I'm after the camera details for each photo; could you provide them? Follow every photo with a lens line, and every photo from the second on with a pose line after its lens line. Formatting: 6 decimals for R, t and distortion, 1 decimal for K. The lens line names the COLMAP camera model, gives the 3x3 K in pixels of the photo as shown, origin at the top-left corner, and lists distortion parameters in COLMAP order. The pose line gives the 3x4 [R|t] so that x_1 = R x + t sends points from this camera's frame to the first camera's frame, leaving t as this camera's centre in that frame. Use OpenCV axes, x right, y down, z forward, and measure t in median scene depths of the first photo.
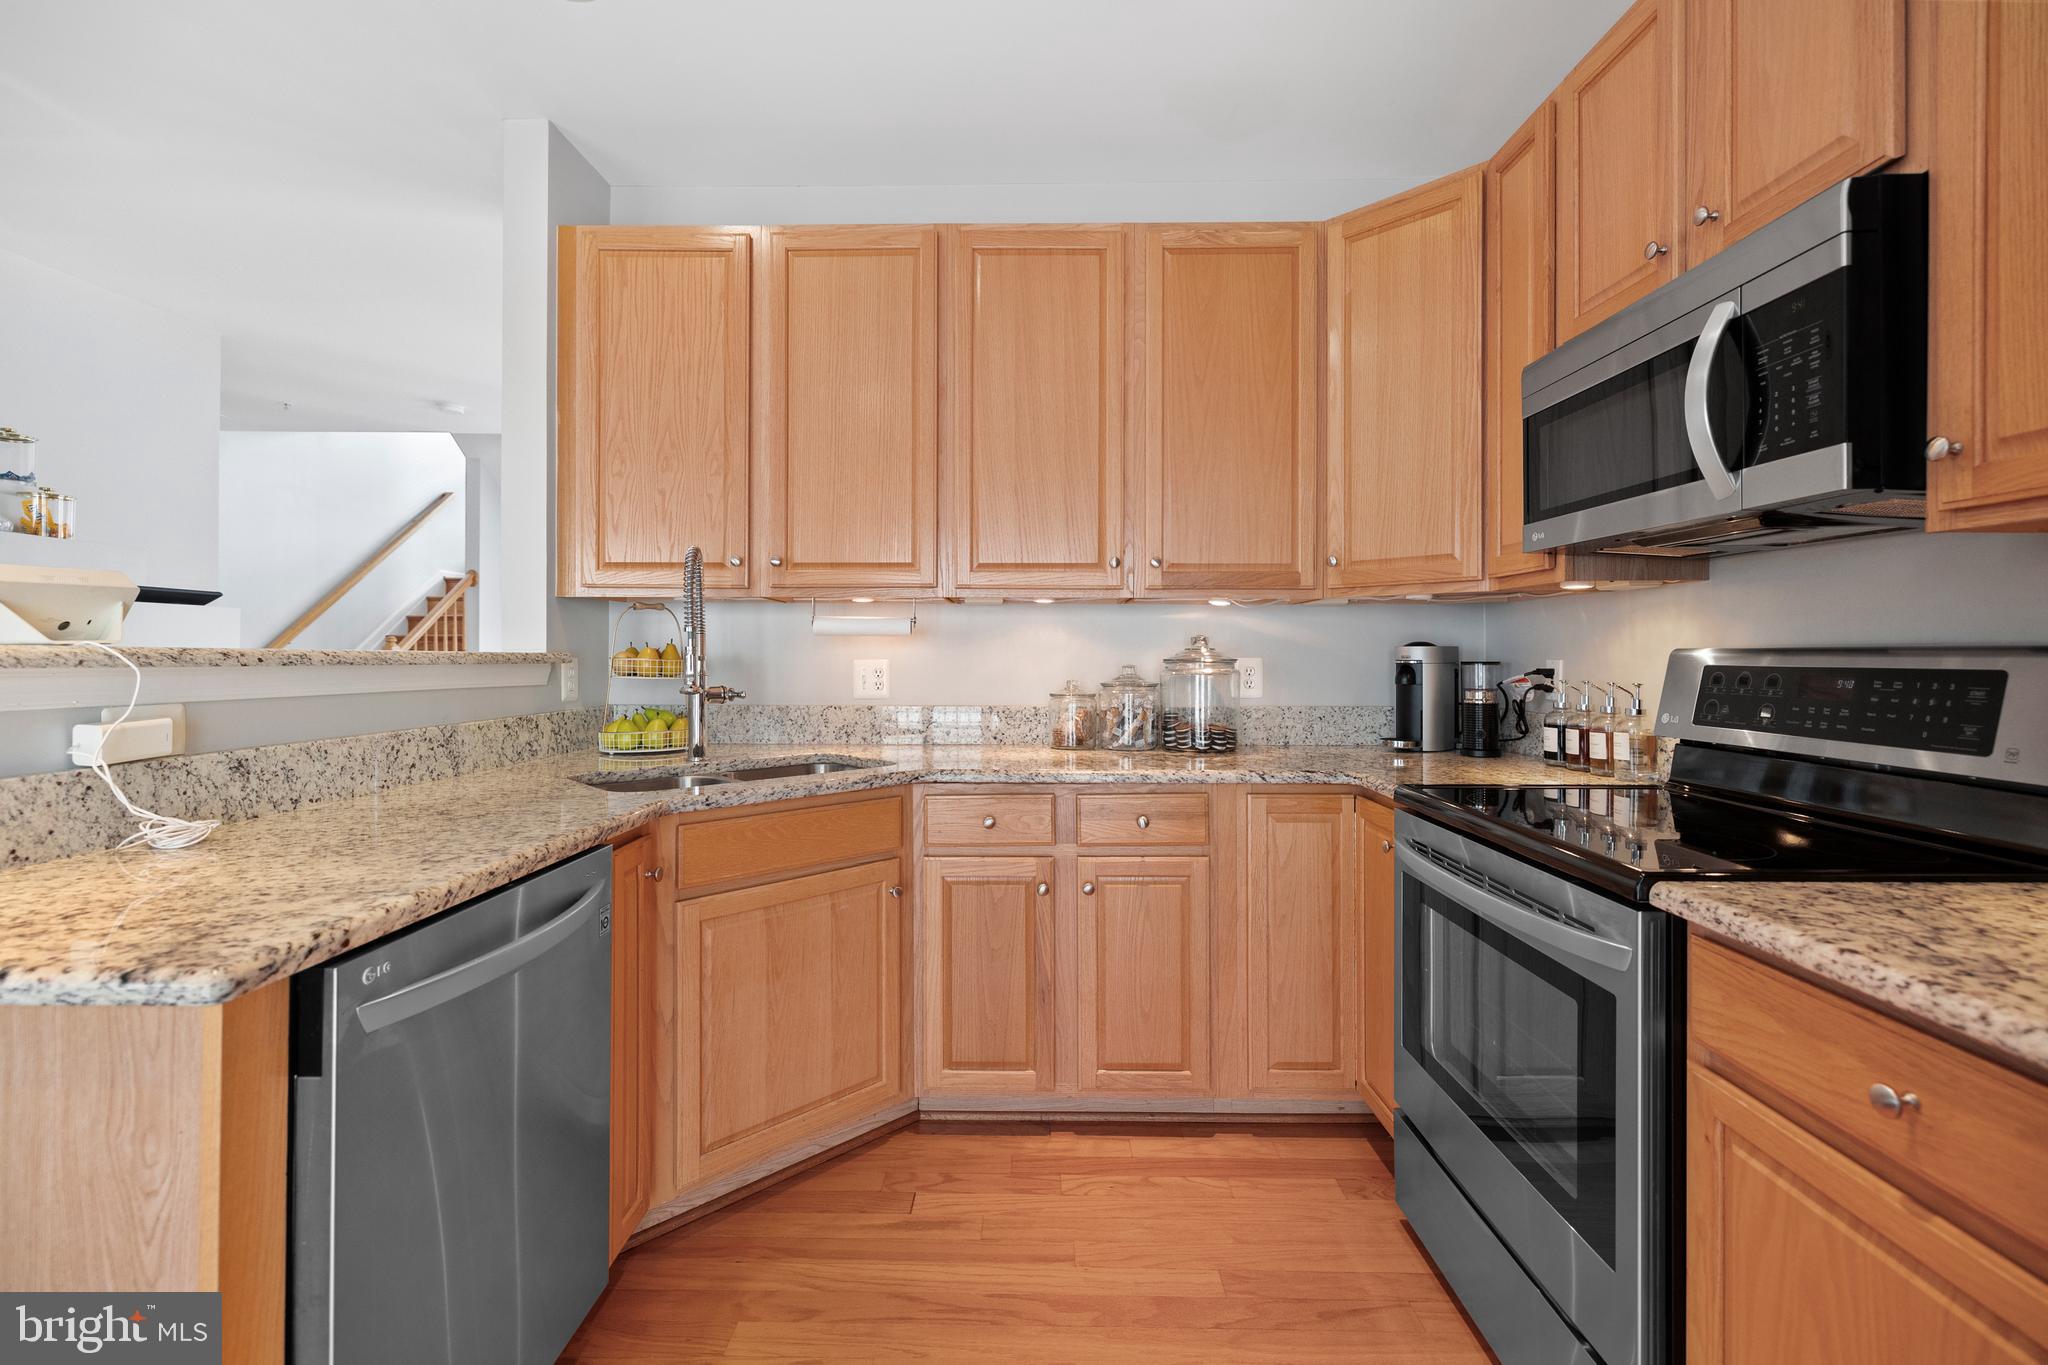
lens RADIAL K [[879.1, 0, 1016.8], [0, 879.1, 653.4], [0, 0, 1]] dist [0.001523, 0.000160]
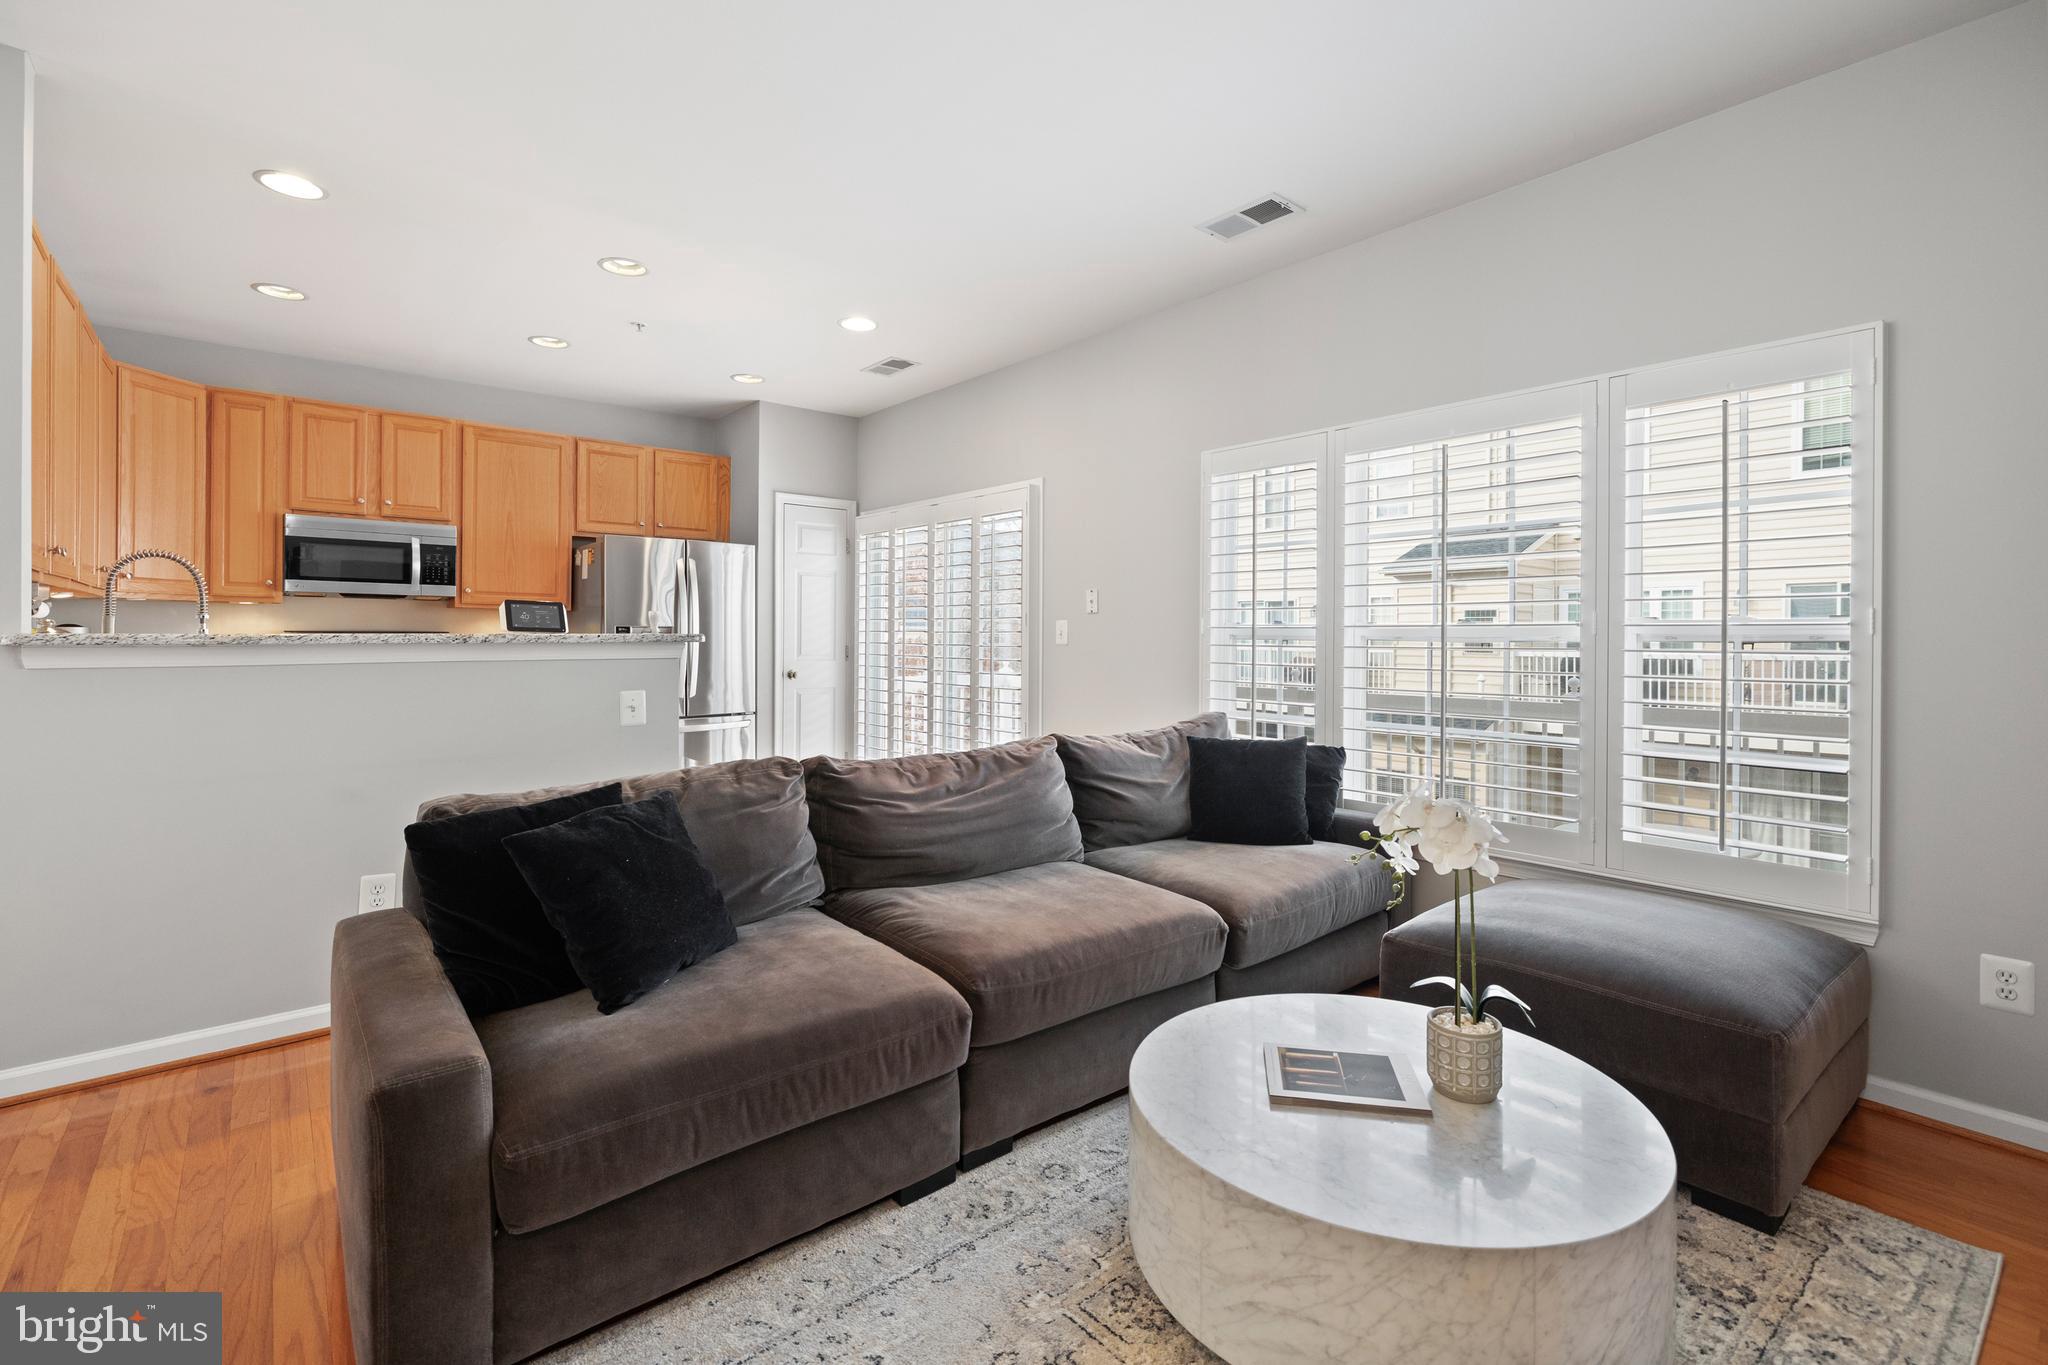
lens RADIAL K [[917.4, 0, 1023.6], [0, 917.4, 636.6], [0, 0, 1]] dist [0.000289, 0.000187]
pose [[-0.646128, -0.005767, 0.763207, -2.540507], [-0.008166, 0.999966, 0.000643, -0.006423], [-0.763185, -0.005817, -0.646153, 1.037104]]
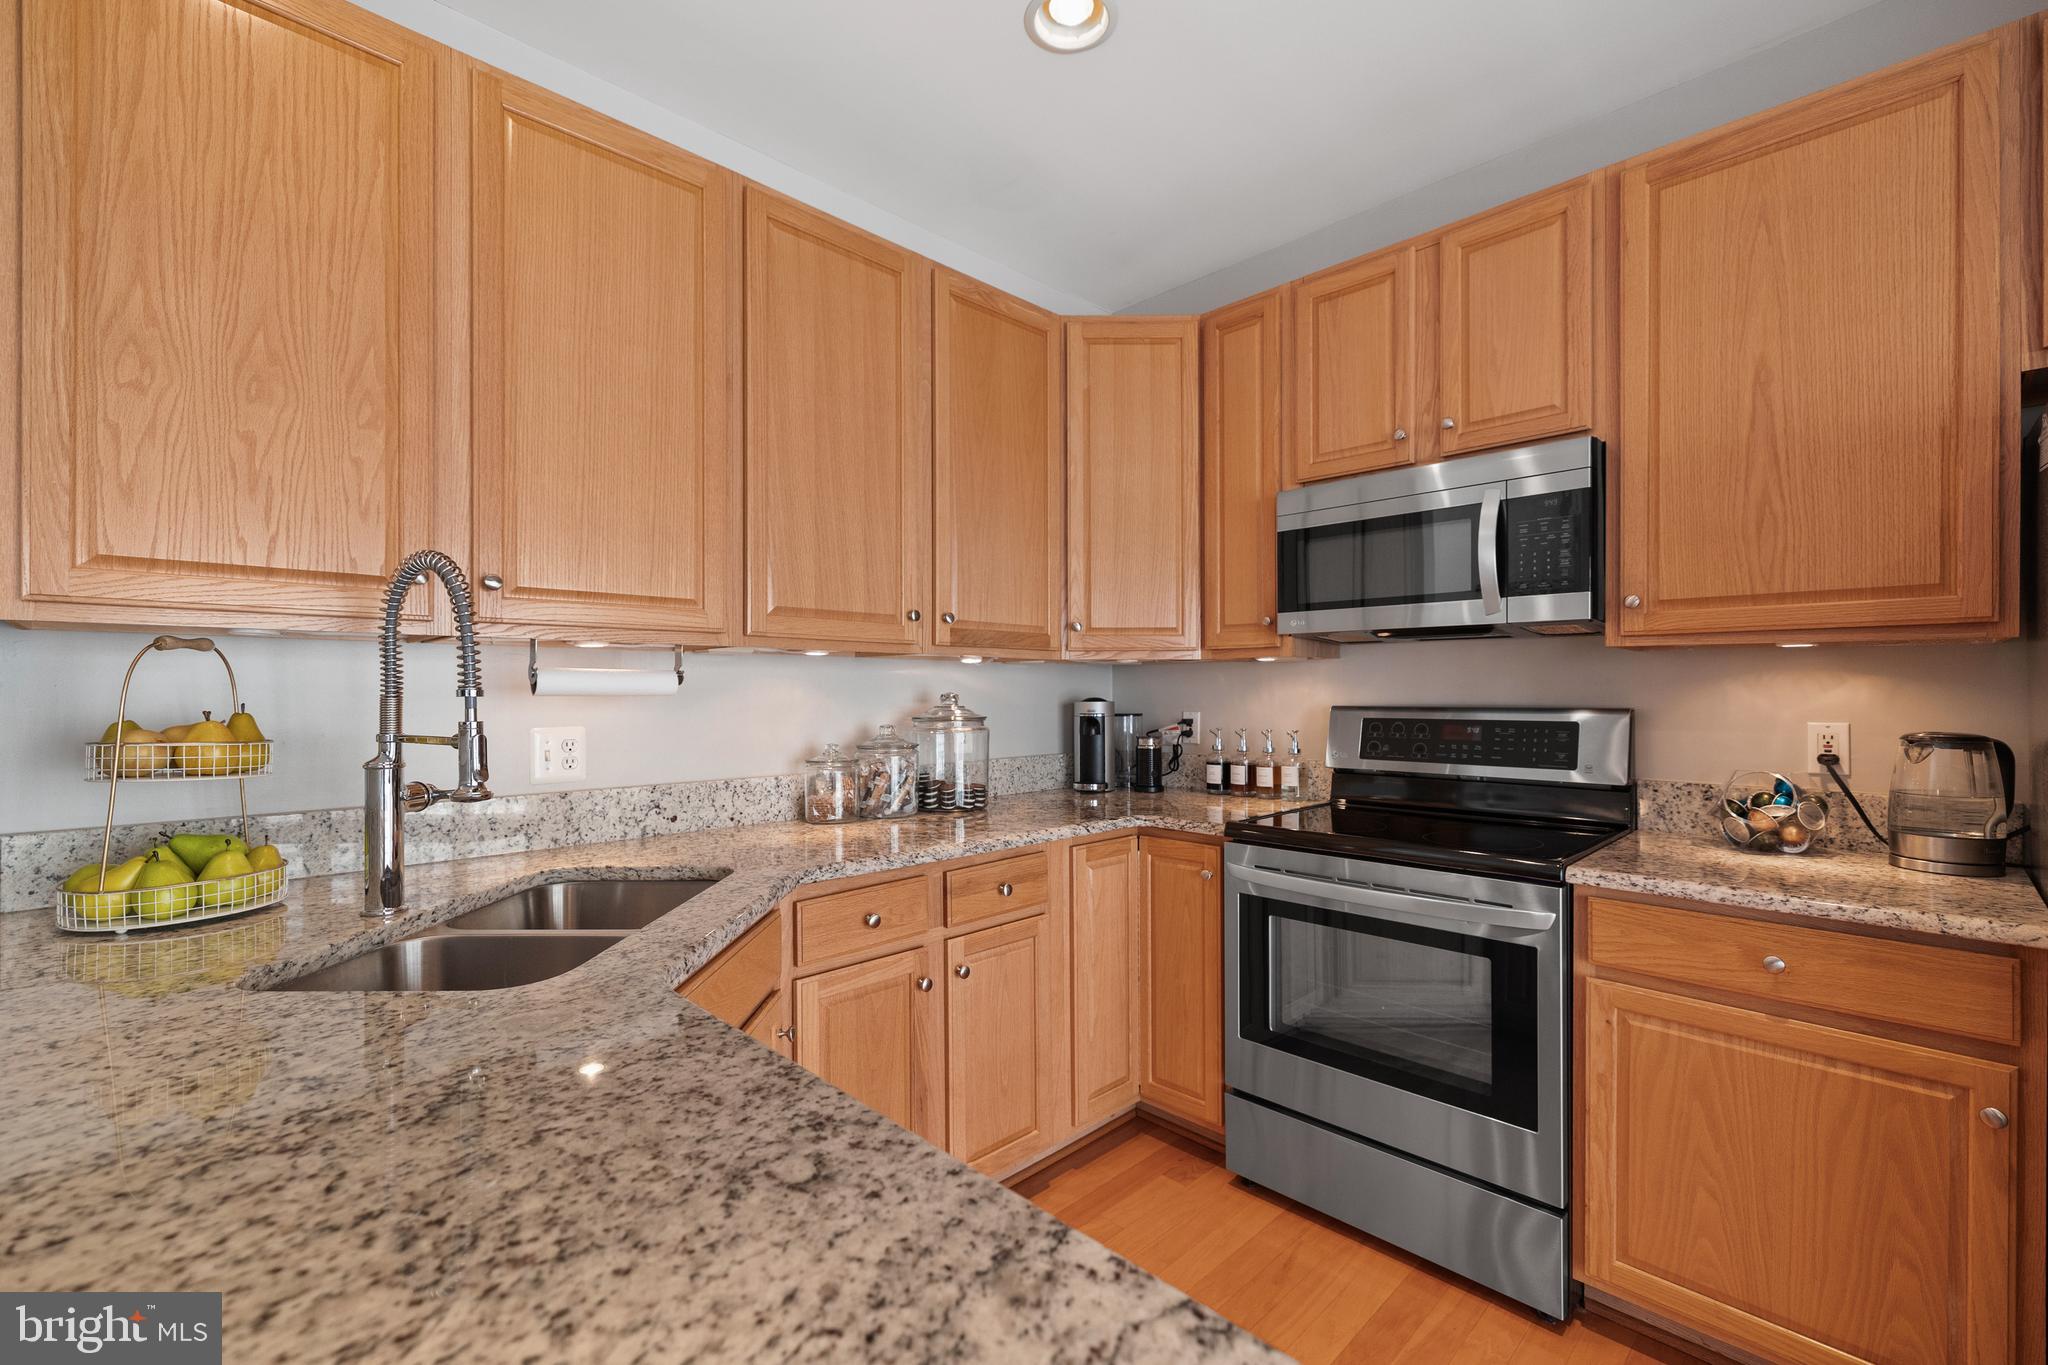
lens RADIAL K [[871.2, 0, 1027.6], [0, 871.2, 693.4], [0, 0, 1]] dist [-0.000496, 0.000015]
pose [[0.697783, -0.004725, 0.716294, -0.586512], [0.003813, 0.999989, 0.002883, -0.030212], [-0.716299, 0.000719, 0.697793, 0.349669]]
